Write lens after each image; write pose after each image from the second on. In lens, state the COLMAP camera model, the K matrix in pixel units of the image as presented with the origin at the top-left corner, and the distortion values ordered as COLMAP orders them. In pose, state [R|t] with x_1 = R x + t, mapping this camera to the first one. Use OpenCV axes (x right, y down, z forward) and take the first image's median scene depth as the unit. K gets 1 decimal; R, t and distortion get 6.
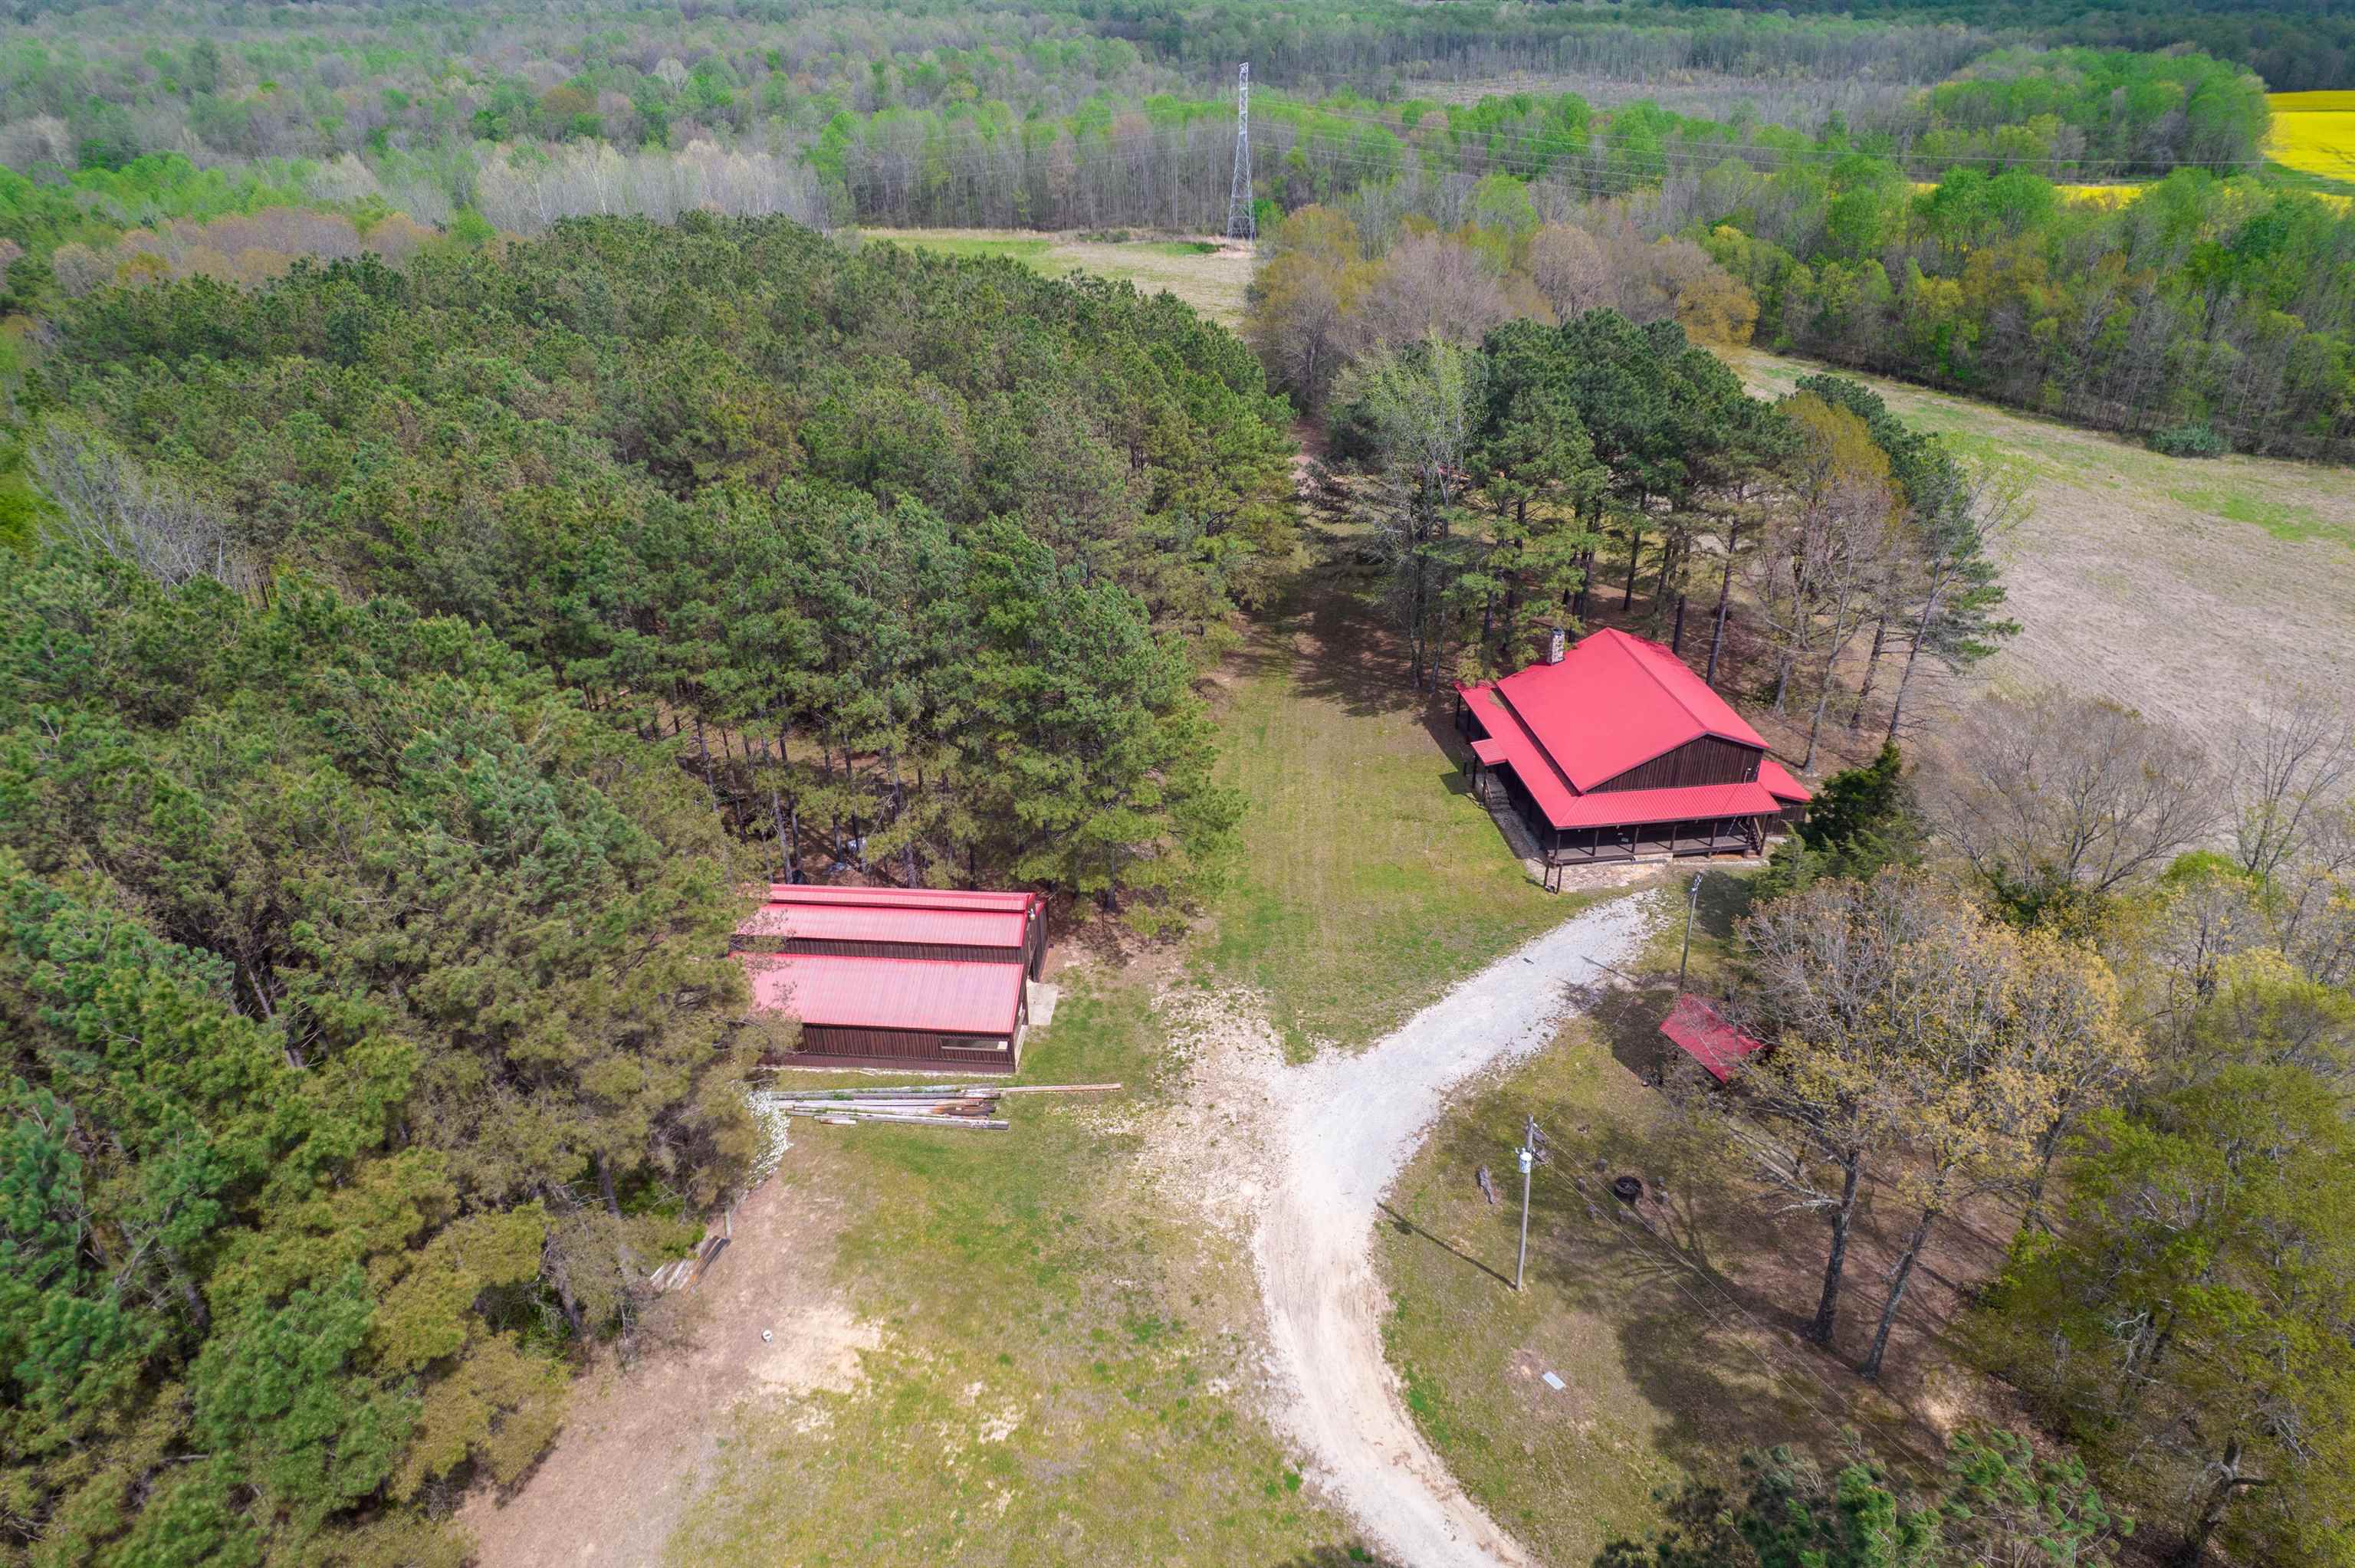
lens RADIAL K [[1506.0, 0, 1183.5], [0, 1506.0, 794.9], [0, 0, 1]] dist [-0.076508, 0.069609]
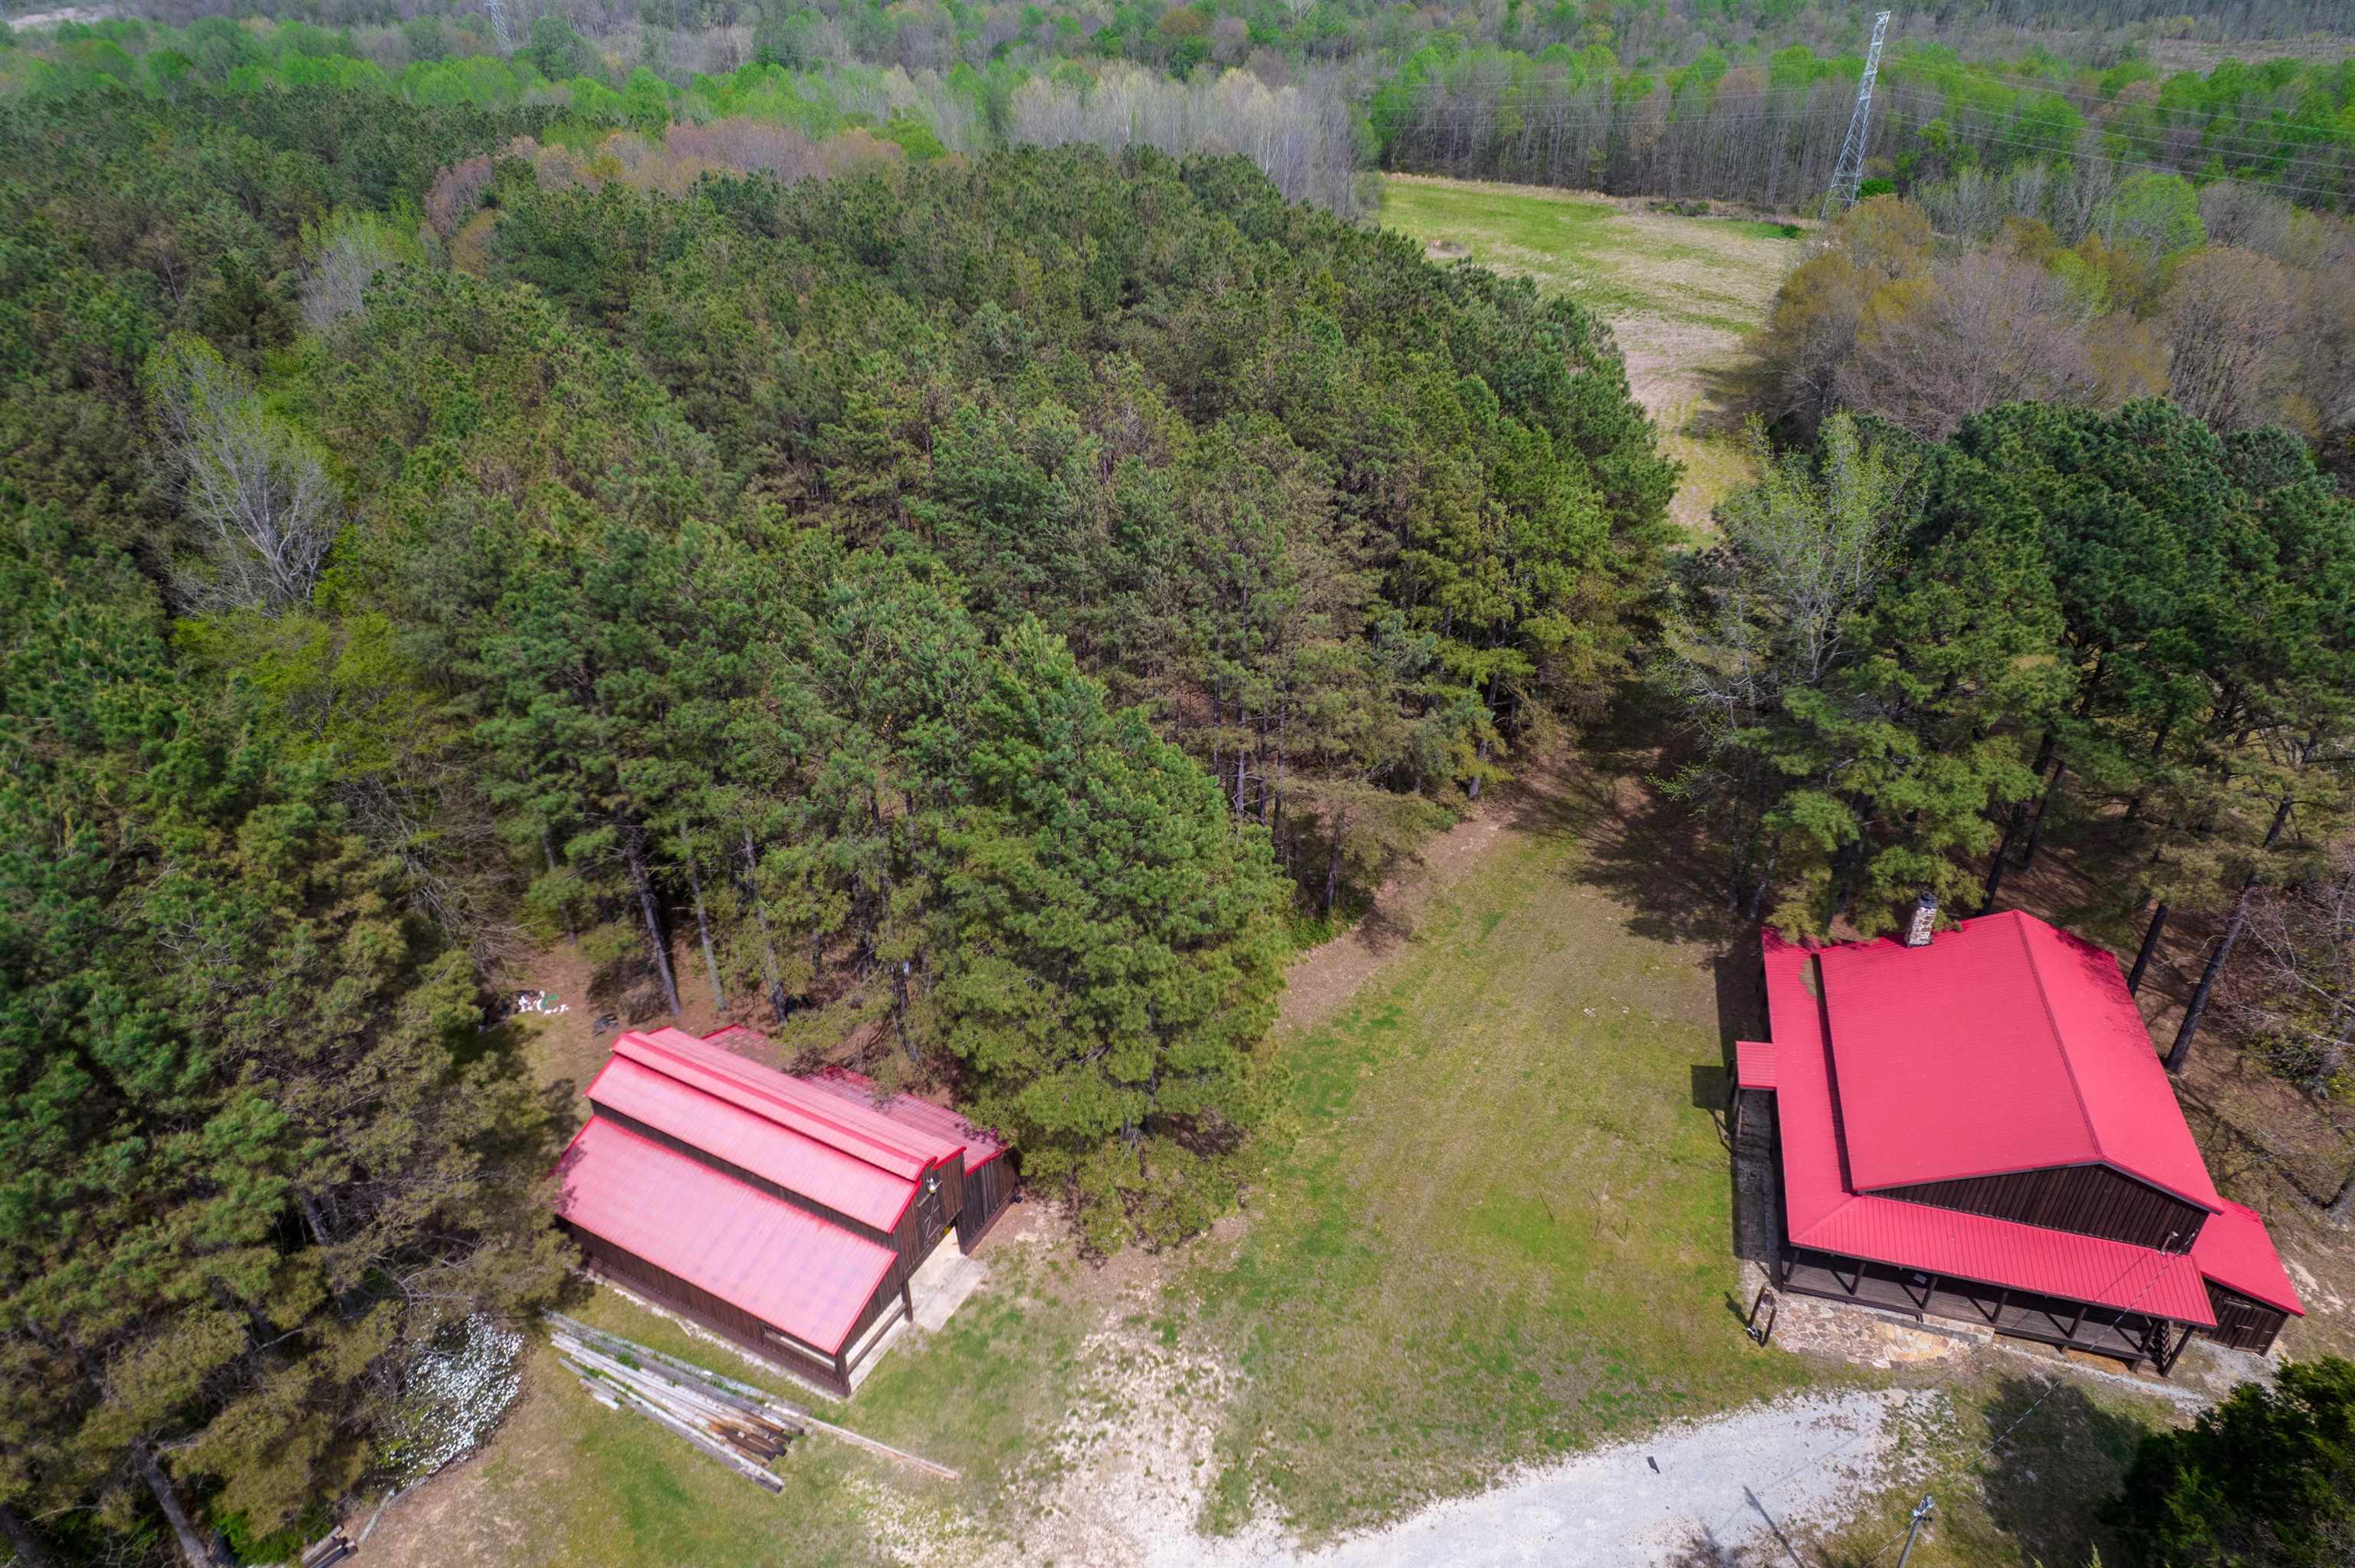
lens RADIAL K [[1506.0, 0, 1183.5], [0, 1506.0, 794.9], [0, 0, 1]] dist [-0.076508, 0.069609]
pose [[0.917175, 0.211838, -0.337513, 0.169669], [-0.200160, 0.977297, 0.069469, -0.141927], [0.344567, 0.003841, 0.938754, 0.298411]]
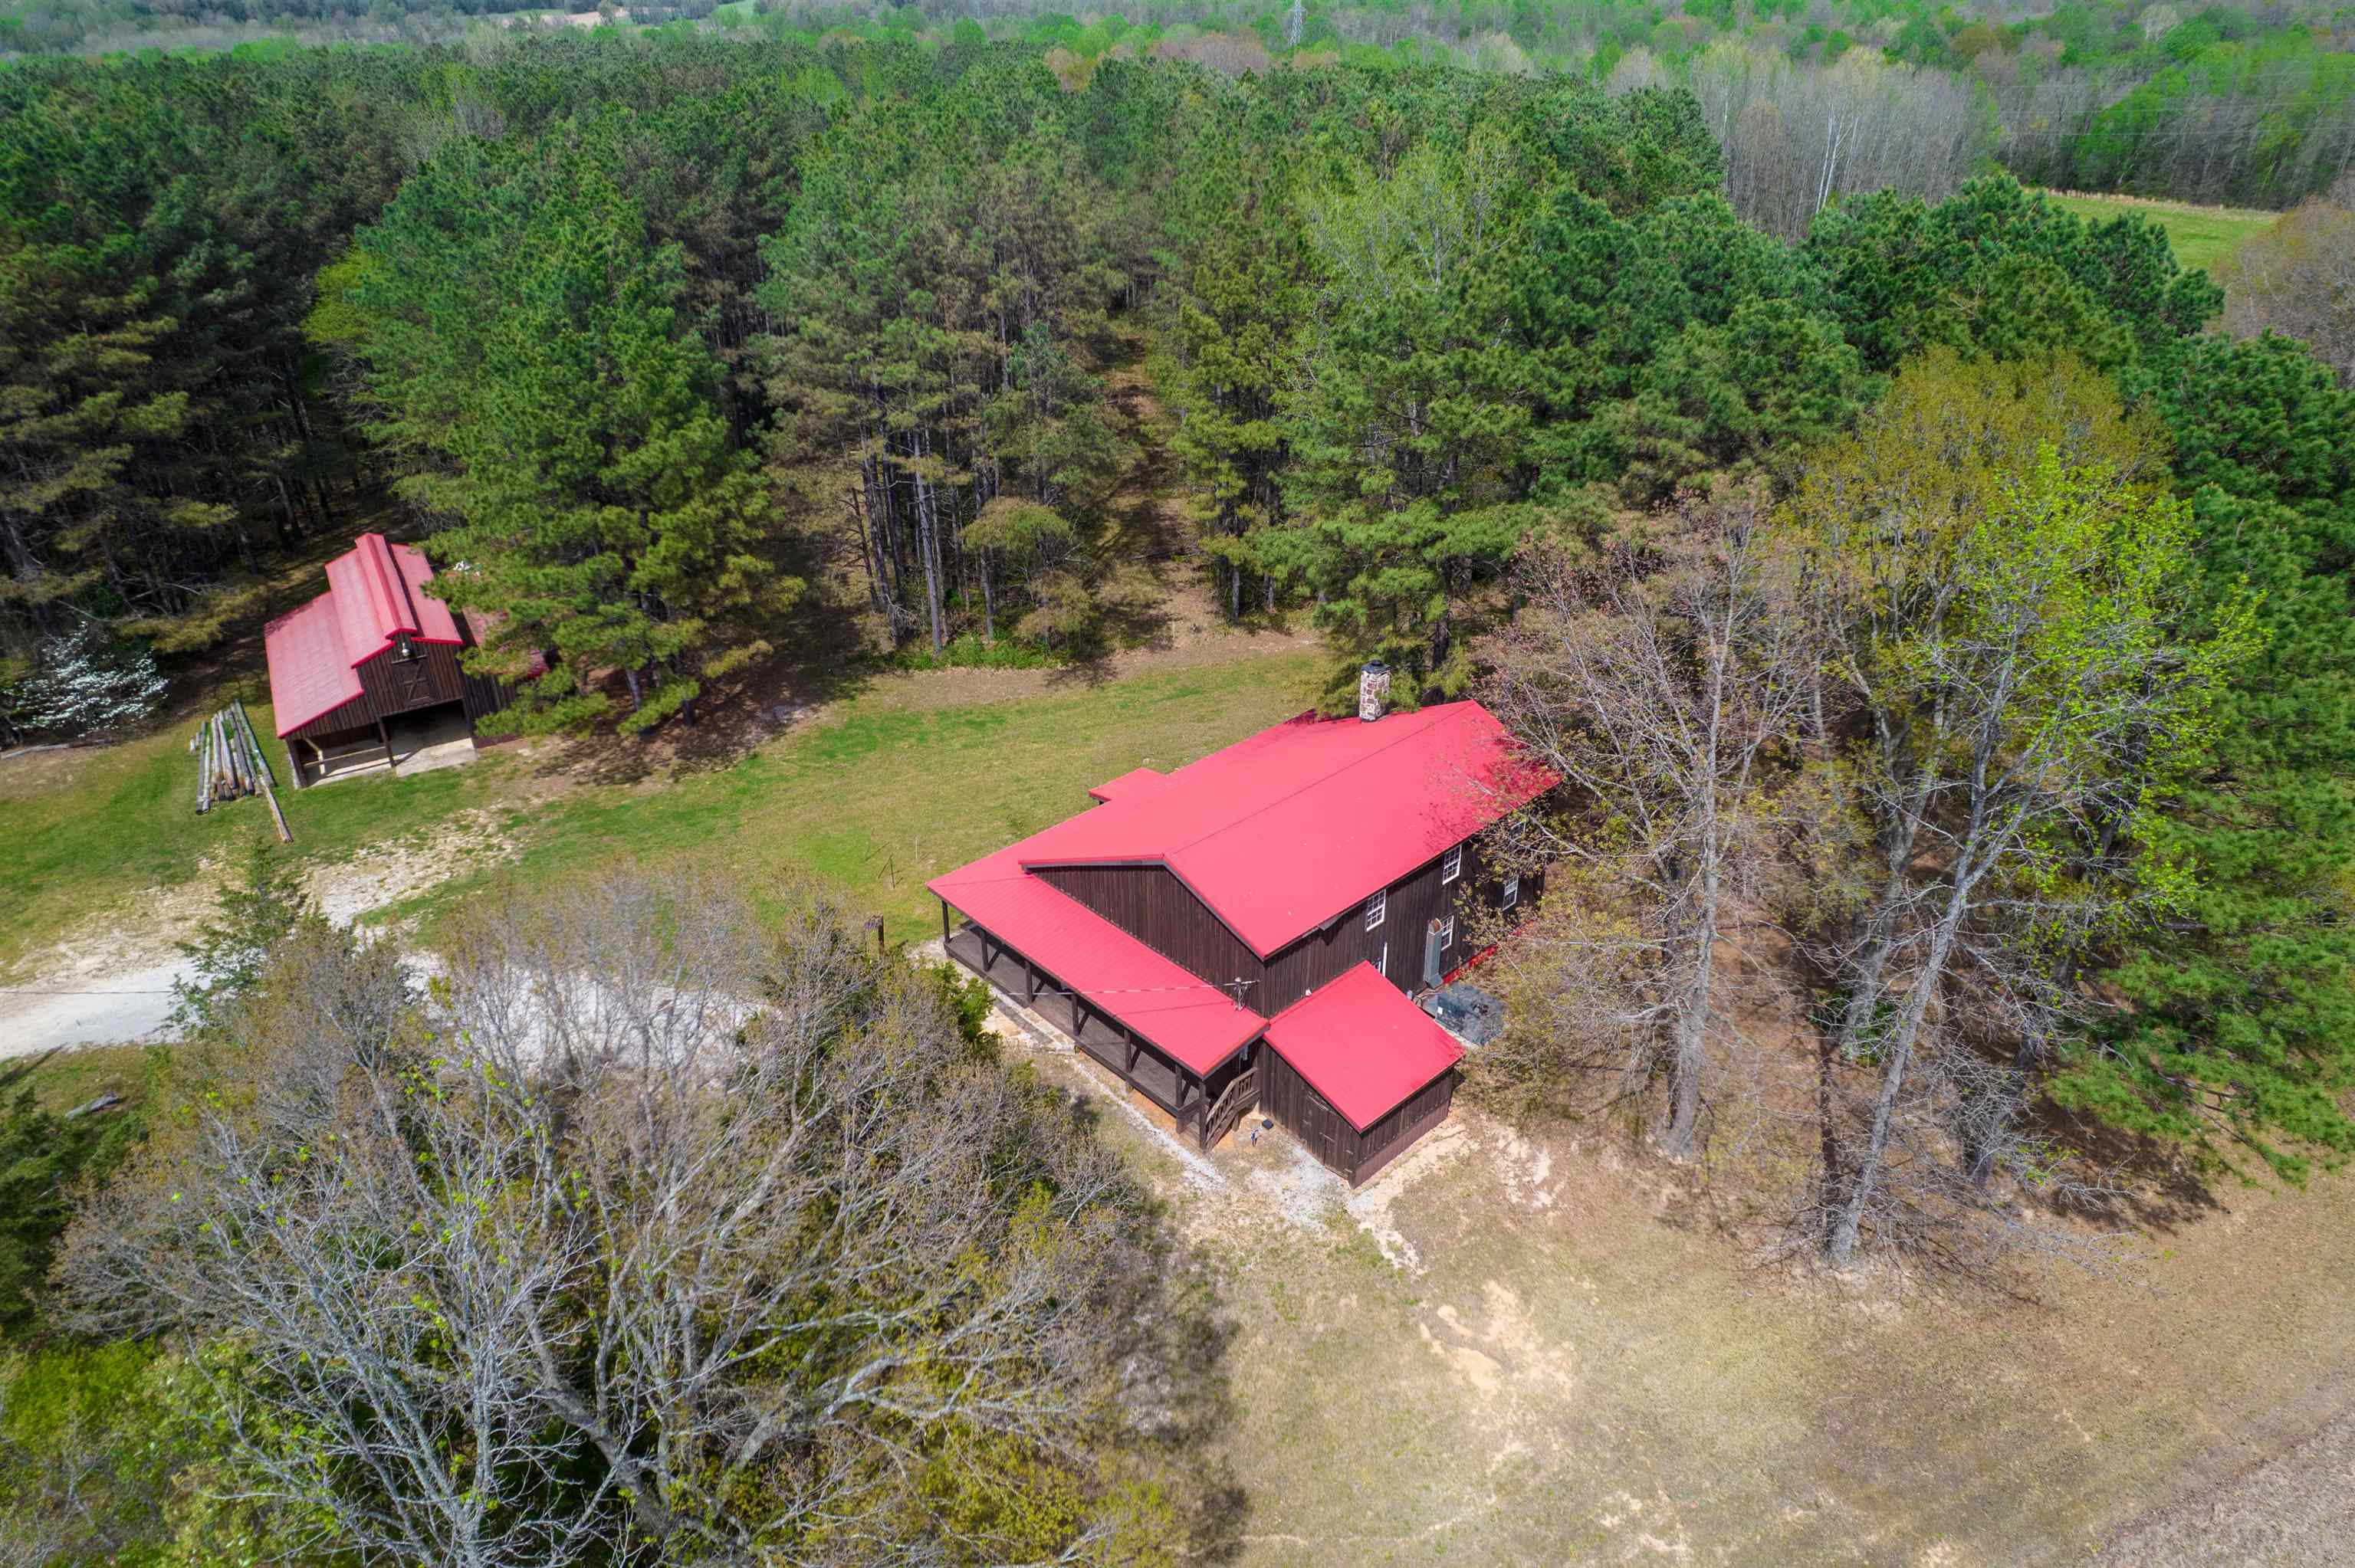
lens RADIAL K [[1497.1, 0, 1177.5], [0, 1497.1, 784.0], [0, 0, 1]] dist [-0.053087, 0.069206]
pose [[0.576919, 0.394660, -0.715128, 0.666665], [-0.394534, 0.901259, 0.179097, -0.151772], [0.715198, 0.178818, 0.675660, 0.600151]]
